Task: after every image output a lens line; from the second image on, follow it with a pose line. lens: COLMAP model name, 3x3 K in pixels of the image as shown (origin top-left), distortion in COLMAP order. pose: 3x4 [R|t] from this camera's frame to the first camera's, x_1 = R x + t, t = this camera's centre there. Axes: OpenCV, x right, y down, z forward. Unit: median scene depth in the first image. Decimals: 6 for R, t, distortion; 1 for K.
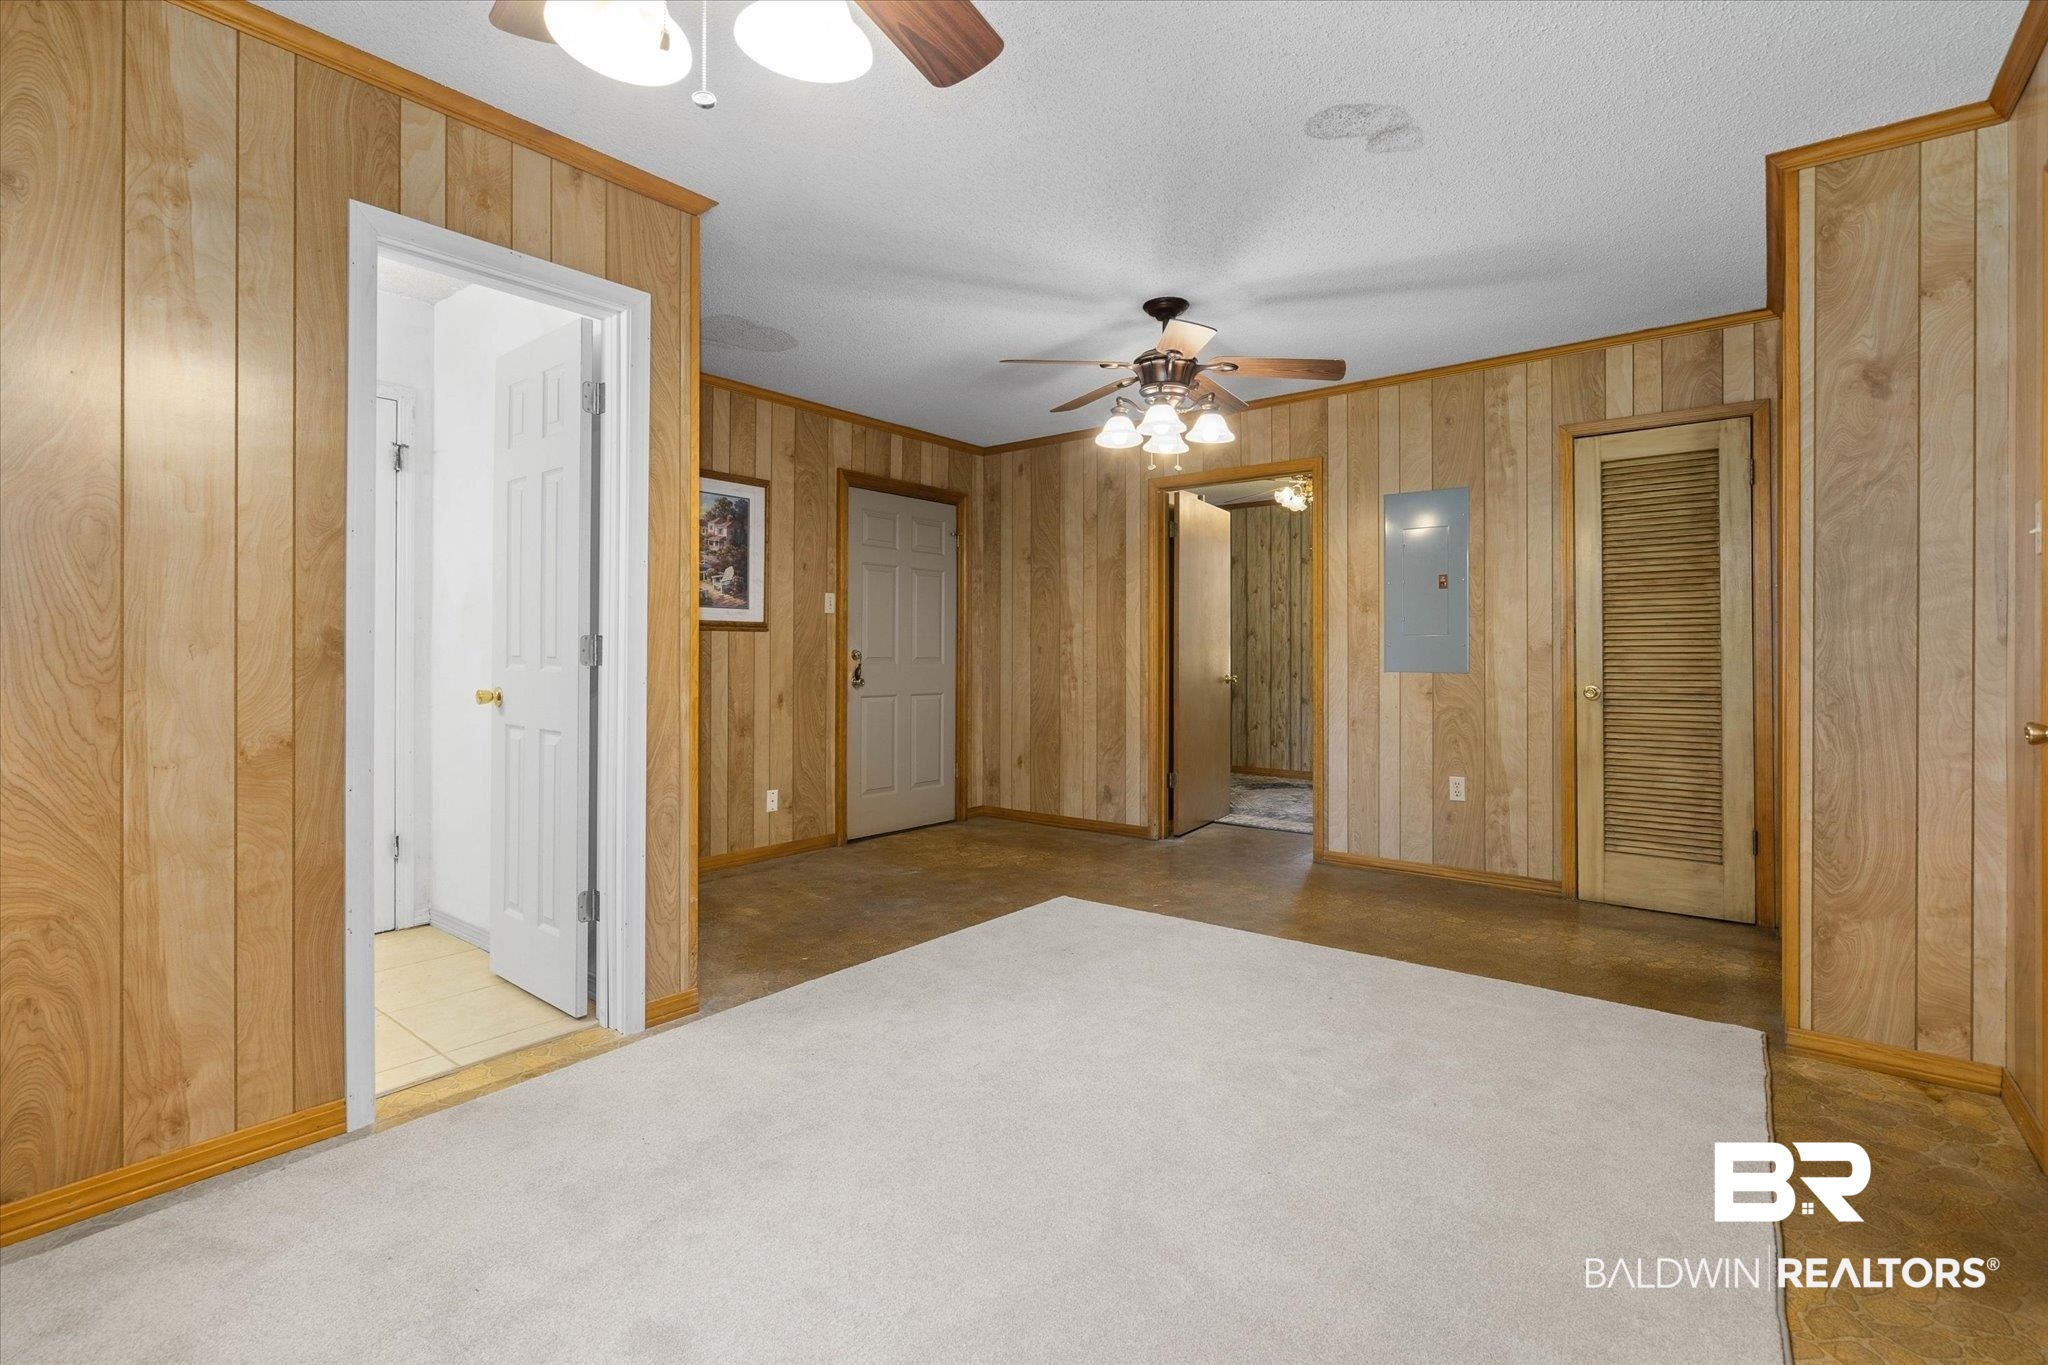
lens RADIAL K [[939.3, 0, 1013.3], [0, 939.3, 645.9], [0, 0, 1]] dist [-0.001228, 0.000034]
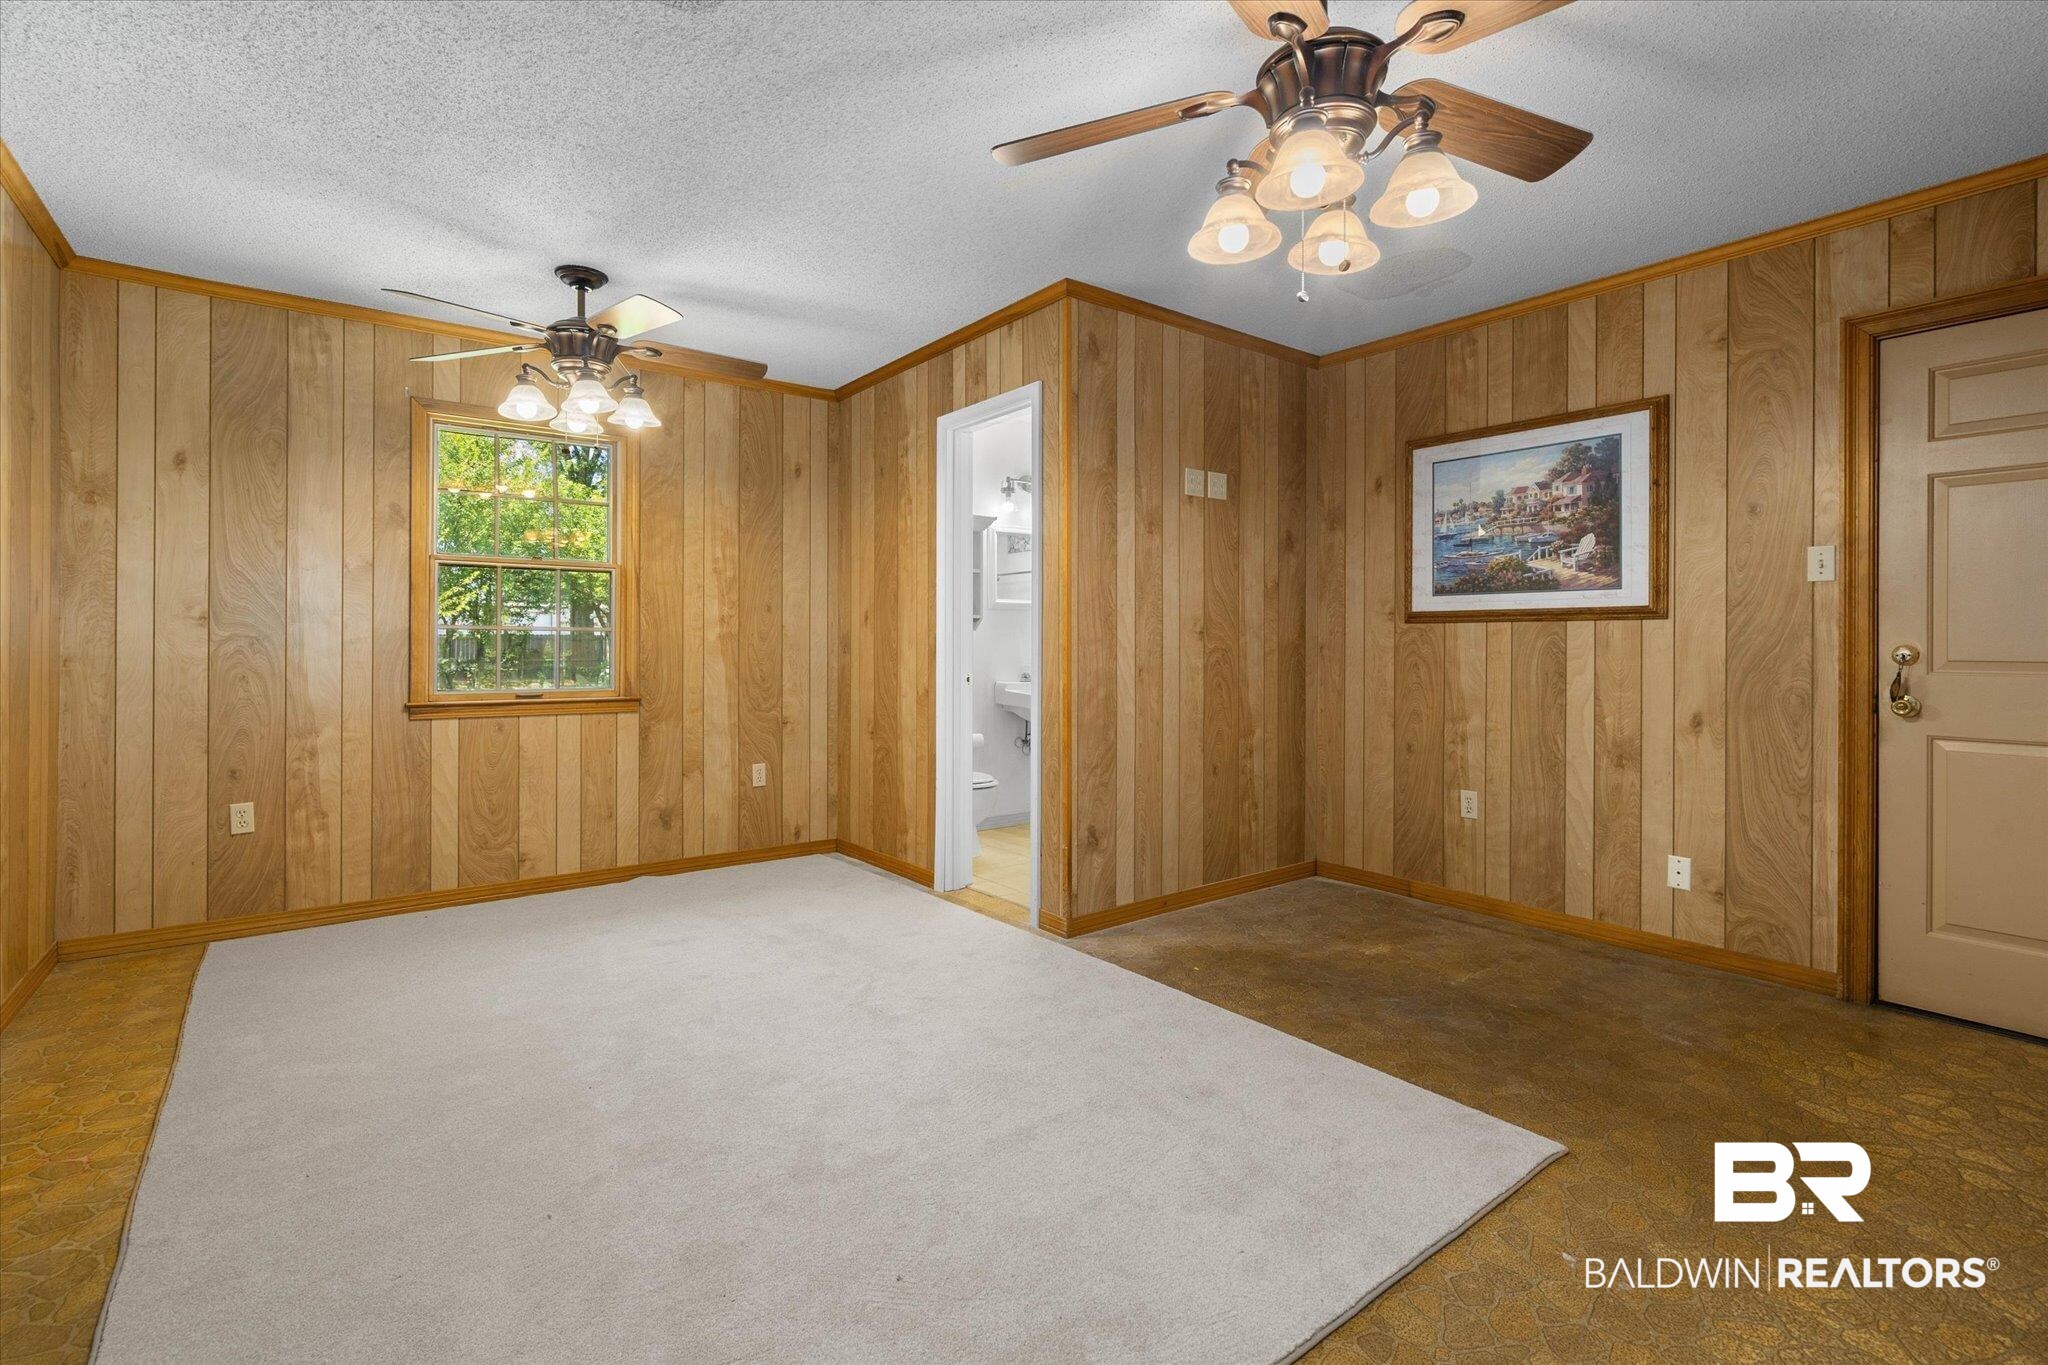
lens RADIAL K [[939.3, 0, 1013.3], [0, 939.3, 645.9], [0, 0, 1]] dist [-0.001228, 0.000034]
pose [[-0.243436, 0.001029, -0.969916, 0.528004], [0.006169, 0.999981, -0.000488, 0.001536], [0.969897, -0.006102, -0.243437, 0.737478]]
